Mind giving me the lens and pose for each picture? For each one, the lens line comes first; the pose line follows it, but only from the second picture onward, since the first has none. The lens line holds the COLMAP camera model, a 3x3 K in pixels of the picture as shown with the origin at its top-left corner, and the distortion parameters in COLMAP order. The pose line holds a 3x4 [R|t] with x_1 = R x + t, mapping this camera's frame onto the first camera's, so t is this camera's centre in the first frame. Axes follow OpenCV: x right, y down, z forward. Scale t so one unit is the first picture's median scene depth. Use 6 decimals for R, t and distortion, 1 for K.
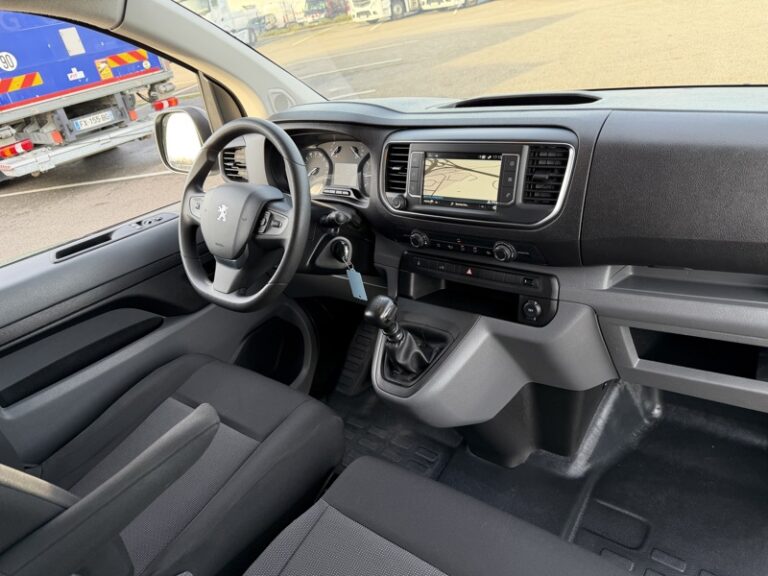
lens RADIAL K [[534.7, 0, 384.0], [0, 534.7, 288.0], [0, 0, 1]] dist [0.130296, -0.257454]
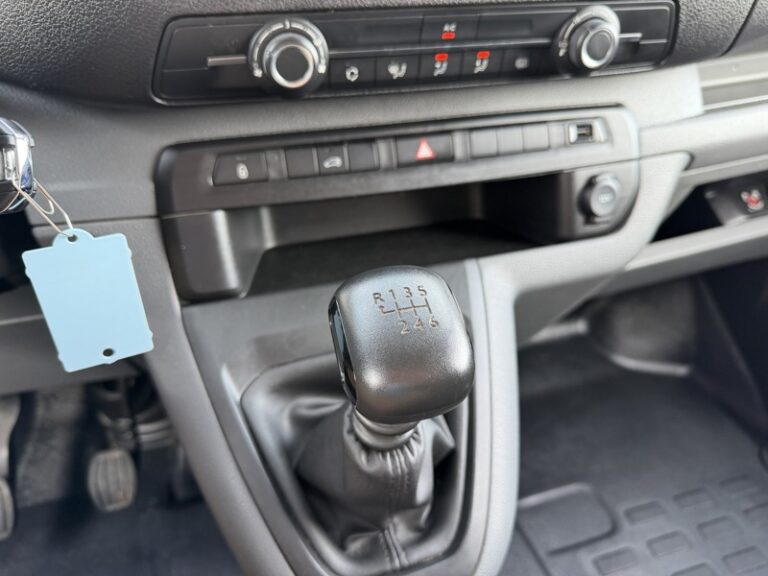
lens RADIAL K [[587.2, 0, 392.9], [0, 587.2, 285.2], [0, 0, 1]] dist [-0.002676, 0.005514]
pose [[0.566203, -0.298140, 0.768457, -0.178525], [0.297822, 0.943307, 0.146540, -0.010189], [-0.768580, 0.145892, 0.622896, 0.822346]]
